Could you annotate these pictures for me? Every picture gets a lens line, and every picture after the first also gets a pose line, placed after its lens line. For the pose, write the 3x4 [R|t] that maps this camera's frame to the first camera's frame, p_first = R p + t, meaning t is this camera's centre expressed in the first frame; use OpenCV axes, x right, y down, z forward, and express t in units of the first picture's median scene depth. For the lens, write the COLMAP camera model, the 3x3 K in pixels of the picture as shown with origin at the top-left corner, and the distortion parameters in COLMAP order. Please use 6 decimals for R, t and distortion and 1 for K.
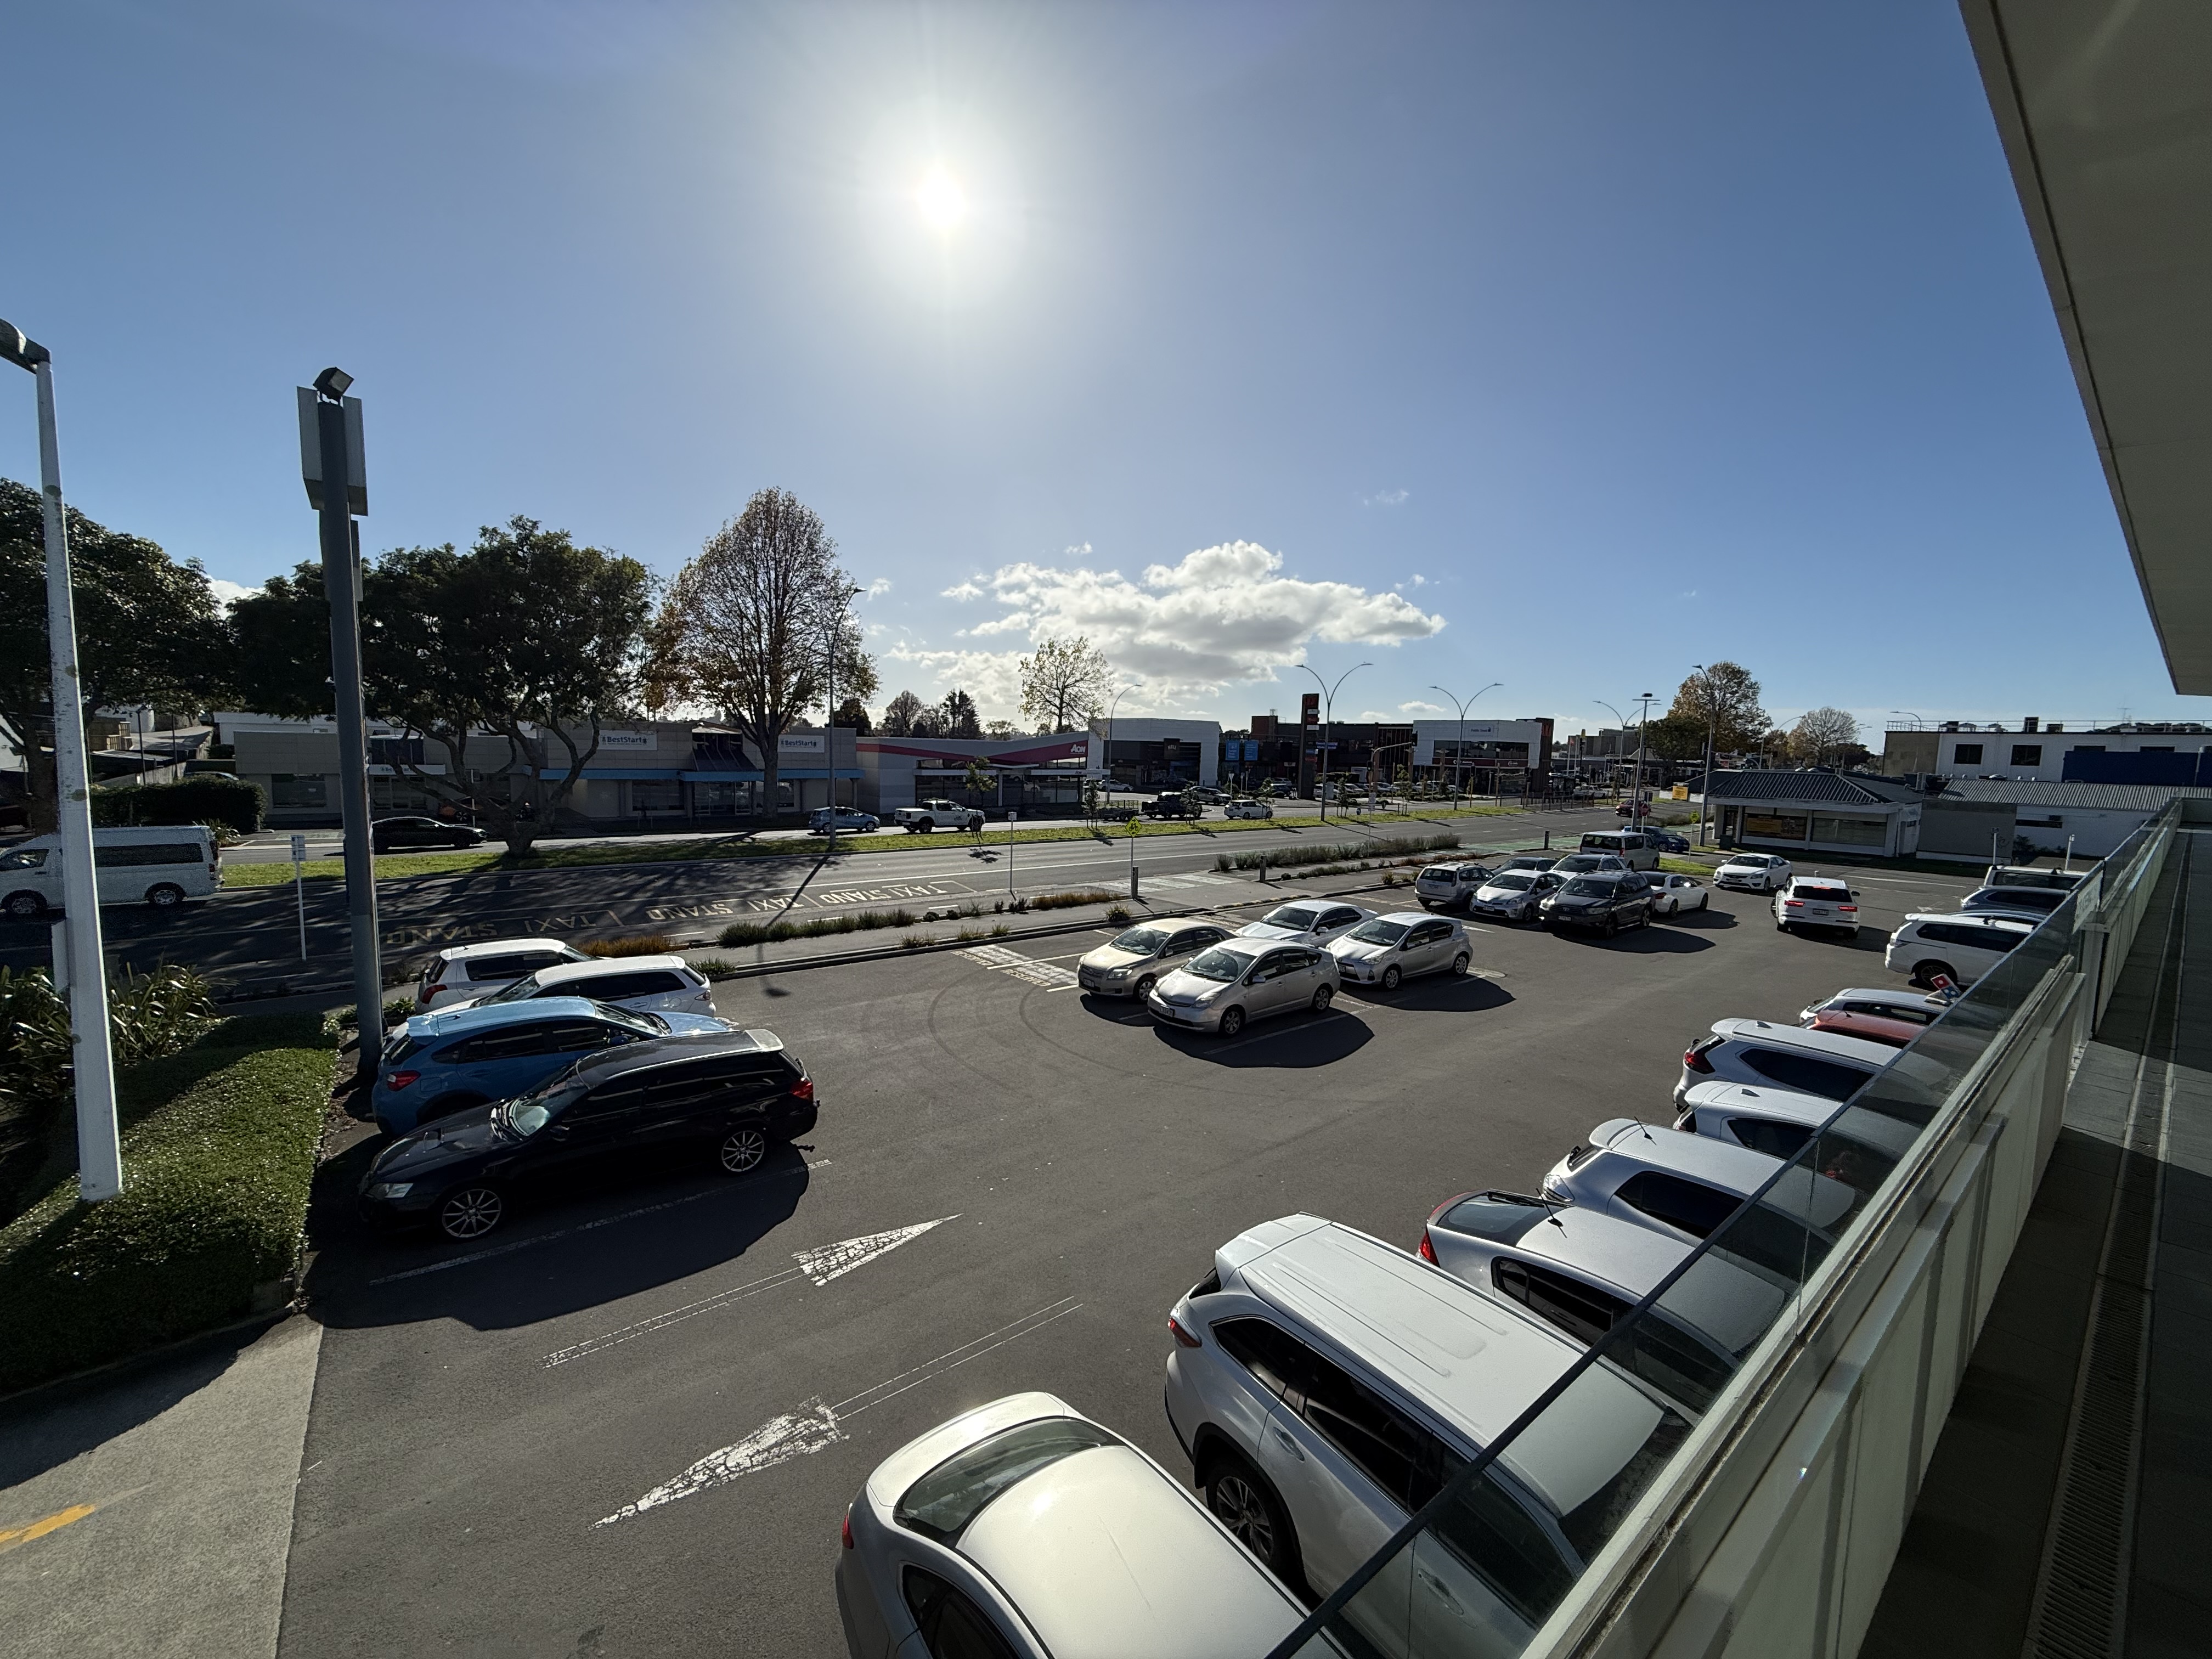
lens RADIAL K [[883.3, 0, 1102.0], [0, 883.3, 830.1], [0, 0, 1]] dist [-0.001191, 0.000588]
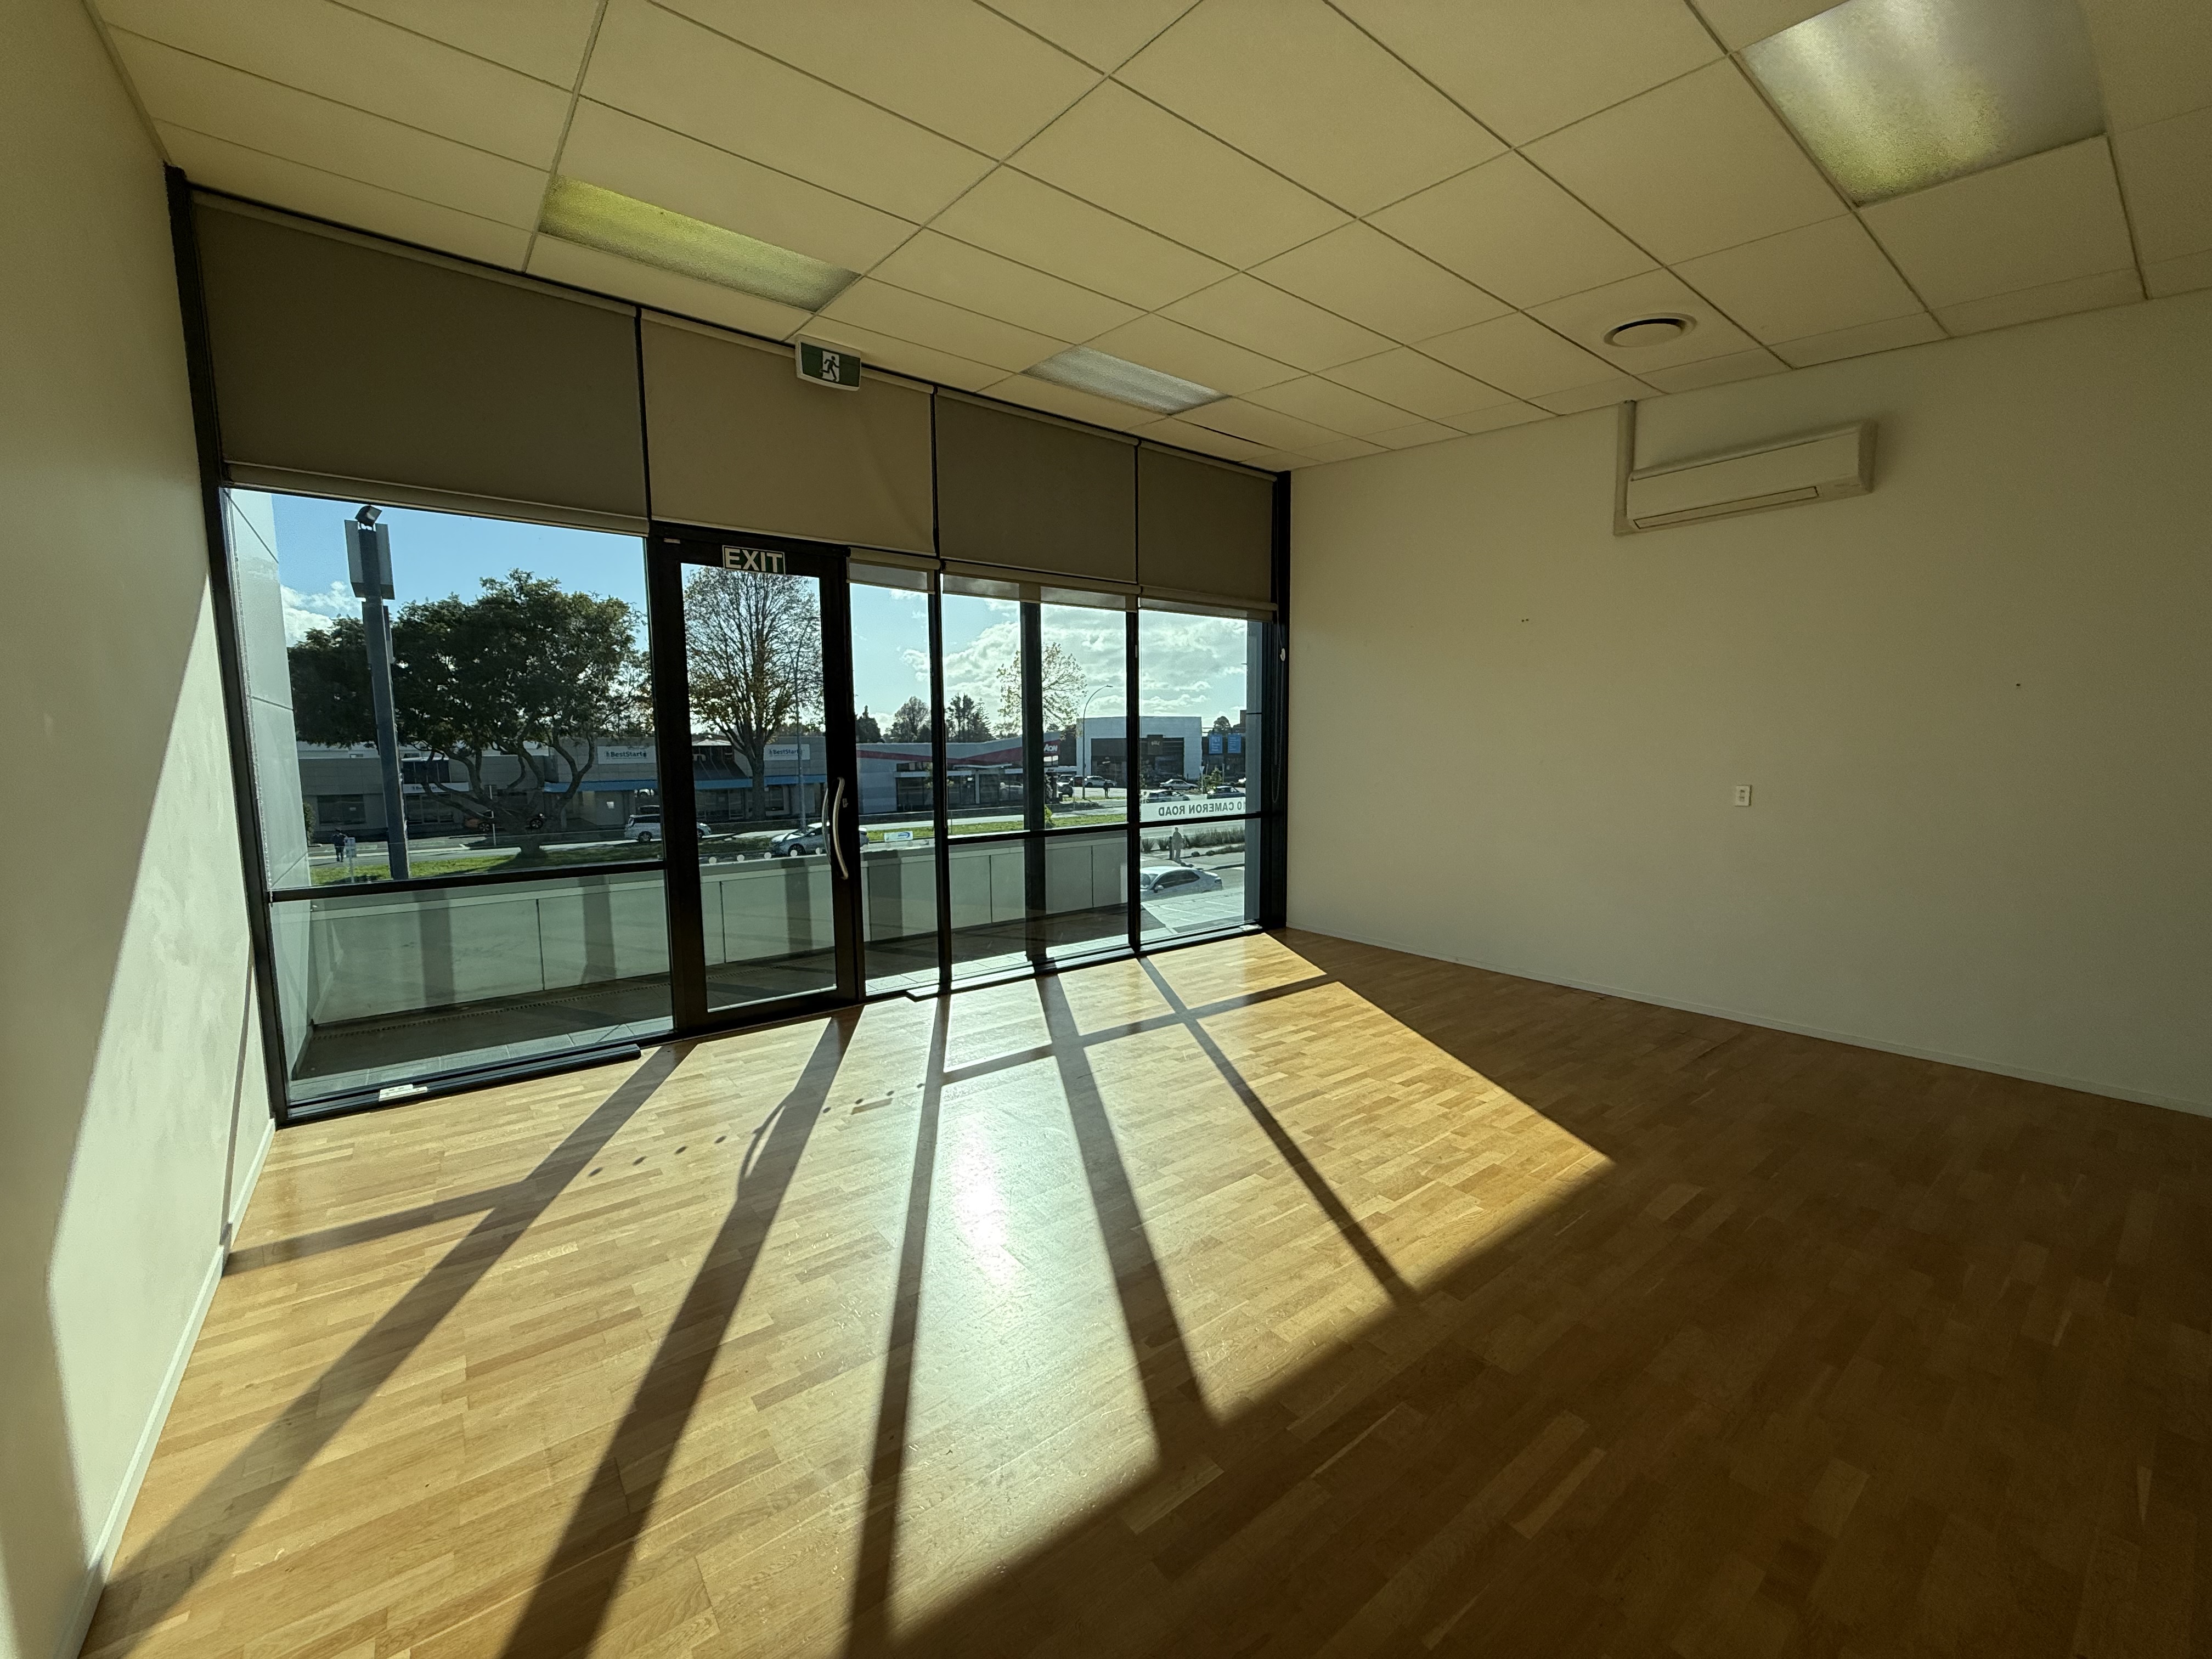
lens RADIAL K [[879.6, 0, 1101.6], [0, 879.6, 830.9], [0, 0, 1]] dist [-0.001046, 0.000200]
pose [[0.999216, -0.033313, -0.021411, 0.079528], [0.033390, 0.999437, 0.003268, 0.010763], [0.021290, -0.003980, 0.999765, -0.096371]]
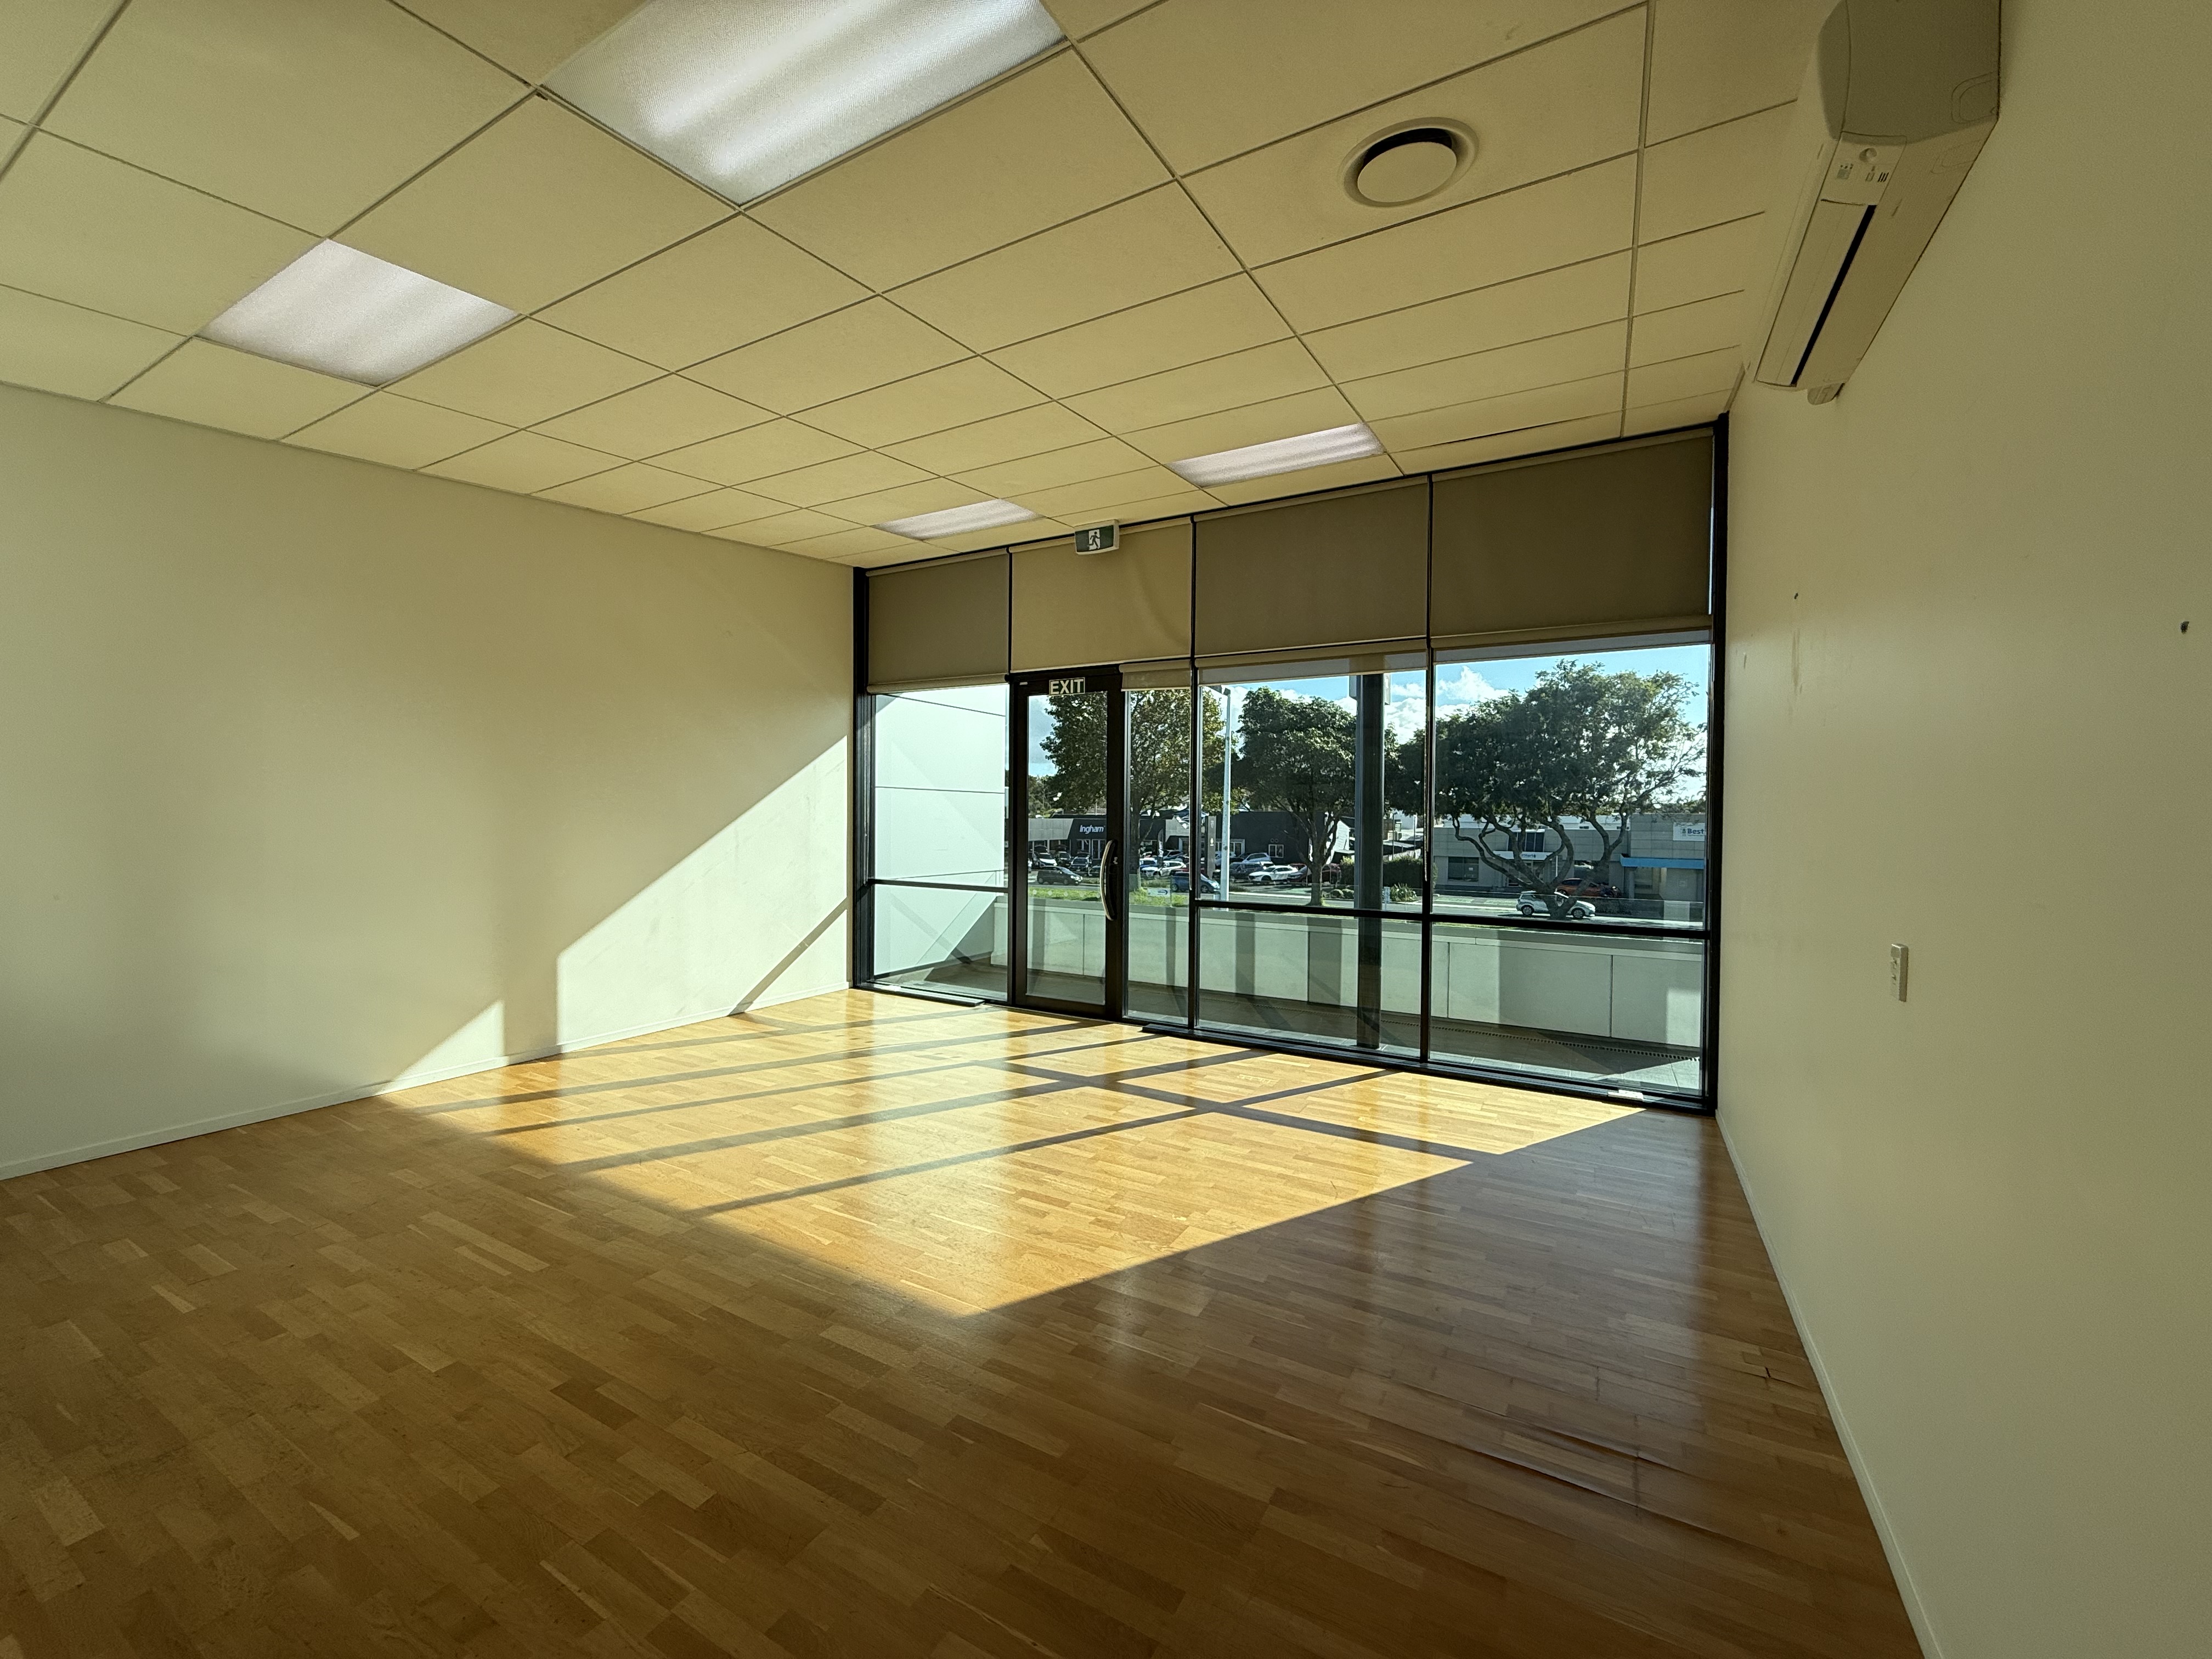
lens RADIAL K [[879.6, 0, 1101.6], [0, 879.6, 830.9], [0, 0, 1]] dist [-0.001046, 0.000200]
pose [[0.370084, -0.006279, -0.928977, 0.166943], [-0.091843, 0.994831, -0.043312, 0.008413], [0.924447, 0.101349, 0.367595, -0.046452]]
